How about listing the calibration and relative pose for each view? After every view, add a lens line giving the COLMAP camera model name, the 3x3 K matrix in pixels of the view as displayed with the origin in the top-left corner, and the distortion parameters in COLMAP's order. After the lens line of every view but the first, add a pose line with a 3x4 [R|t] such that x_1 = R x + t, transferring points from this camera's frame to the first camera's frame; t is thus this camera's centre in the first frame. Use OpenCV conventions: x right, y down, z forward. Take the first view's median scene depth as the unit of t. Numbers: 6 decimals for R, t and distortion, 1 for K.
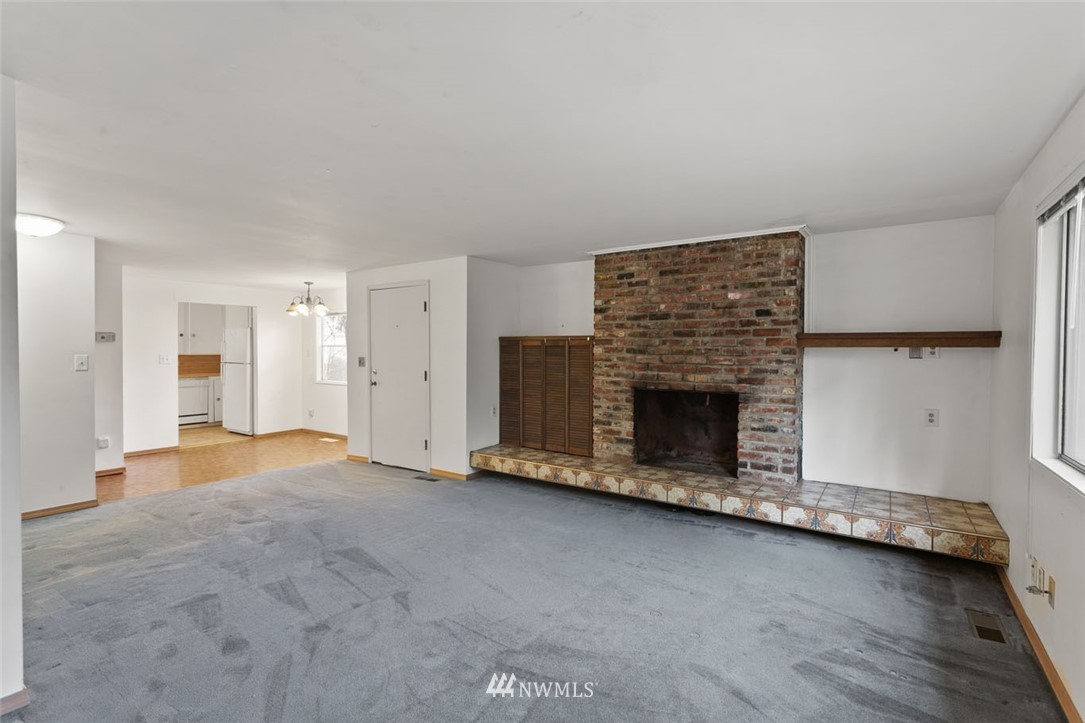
lens RADIAL K [[512.7, 0, 544.4], [0, 512.7, 360.3], [0, 0, 1]] dist [-0.001401, 0.000602]
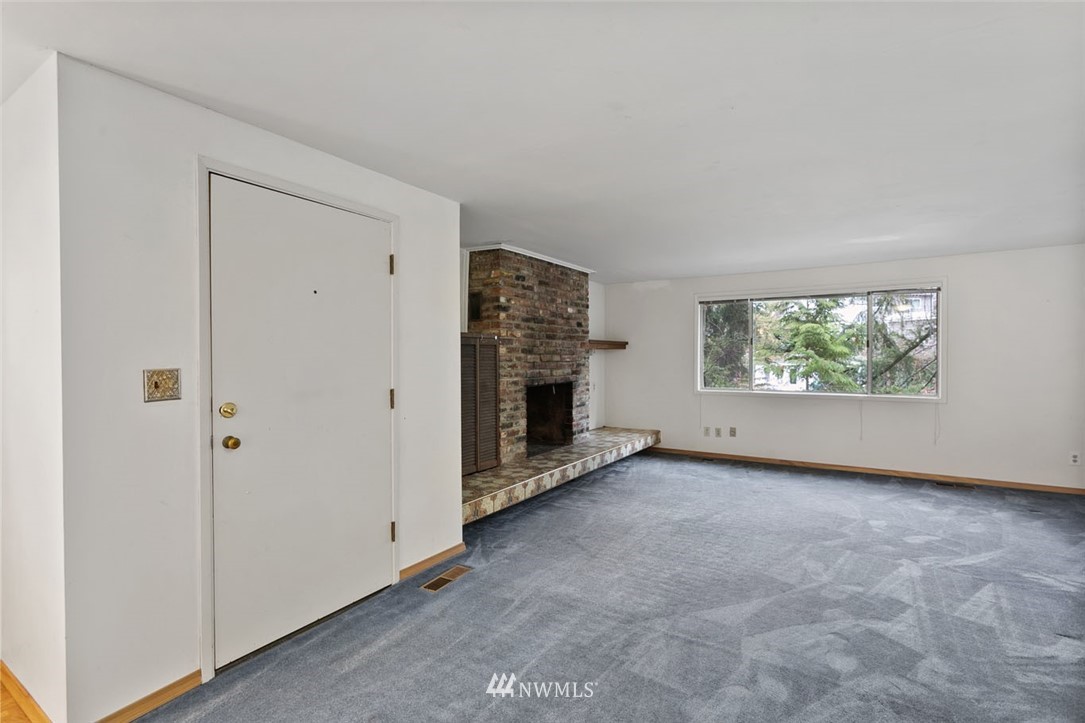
lens RADIAL K [[512.7, 0, 546.6], [0, 512.7, 361.5], [0, 0, 1]] dist [-0.001401, 0.000602]
pose [[-0.052130, -0.017874, 0.998480, -0.754418], [0.020972, 0.999600, 0.018989, -0.013540], [-0.998420, 0.021930, -0.051734, 0.869296]]
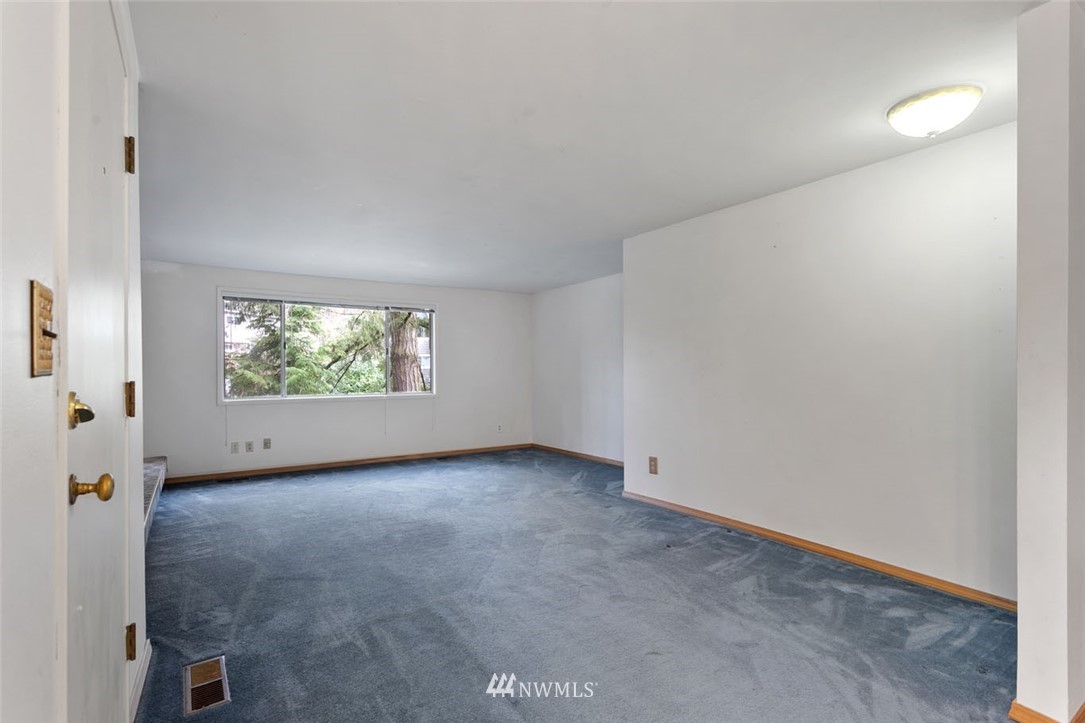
lens RADIAL K [[512.7, 0, 562.6], [0, 512.7, 369.8], [0, 0, 1]] dist [-0.001401, 0.000602]
pose [[-0.935954, 0.001778, 0.352118, -0.558156], [0.008603, 0.999804, 0.017819, 0.011277], [-0.352018, 0.019707, -0.935786, 1.174877]]
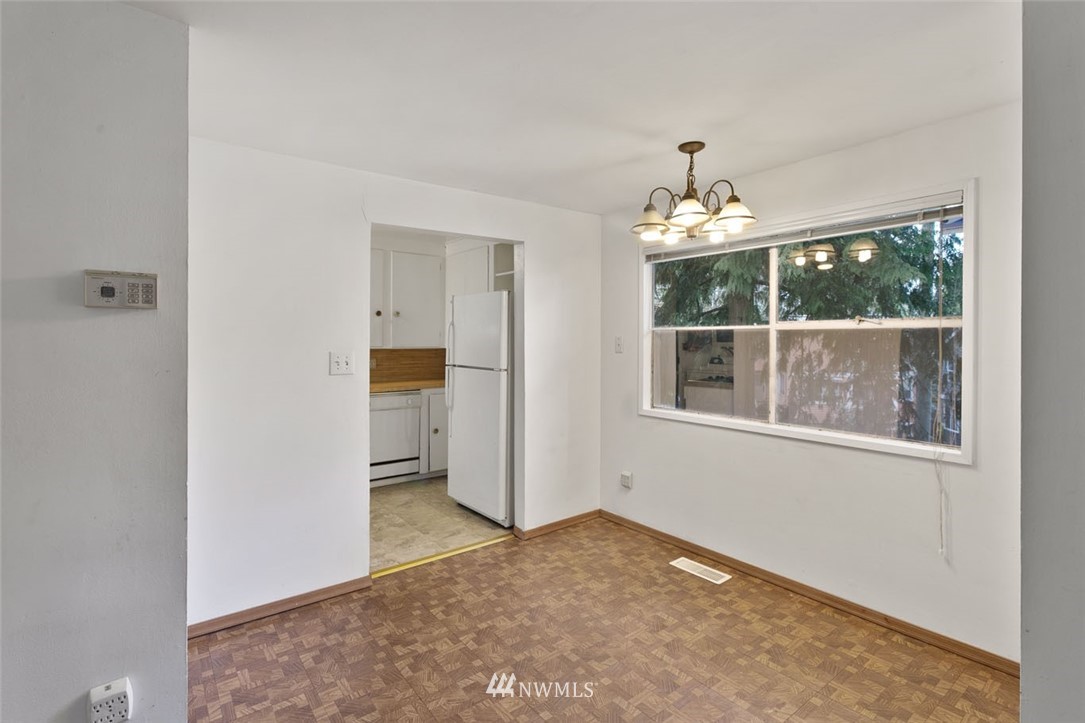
lens RADIAL K [[512.7, 0, 547.2], [0, 512.7, 341.1], [0, 0, 1]] dist [-0.001401, 0.000602]
pose [[0.954875, -0.002429, -0.296997, -0.584789], [-0.002083, 0.999887, -0.014875, -0.017516], [0.297000, 0.014822, 0.954763, 0.831707]]
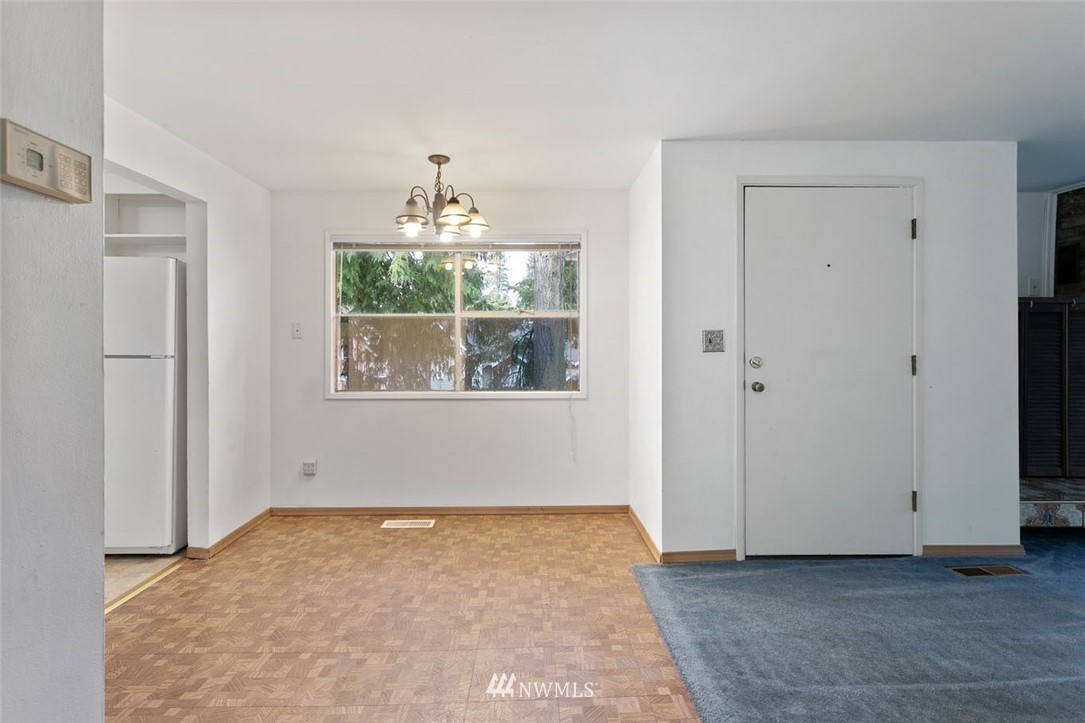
lens RADIAL K [[512.7, 0, 527.3], [0, 512.7, 347.9], [0, 0, 1]] dist [-0.001401, 0.000602]
pose [[0.817988, -0.005031, 0.575214, -0.835754], [0.016528, 0.999754, -0.014760, 0.014654], [-0.574998, 0.021581, 0.817870, 0.803615]]
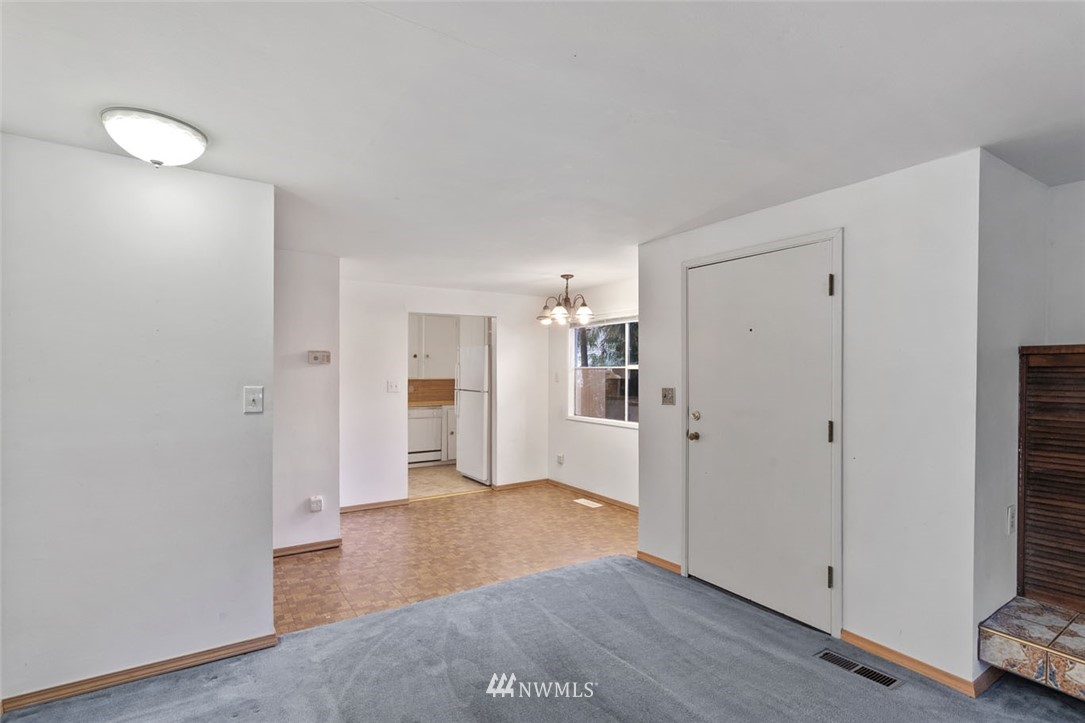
lens RADIAL K [[512.7, 0, 546.6], [0, 512.7, 378.8], [0, 0, 1]] dist [-0.001401, 0.000602]
pose [[0.927995, 0.003712, -0.372575, -0.298711], [-0.005365, 0.999980, -0.003399, -0.015280], [0.372555, 0.005153, 0.927996, 0.462713]]
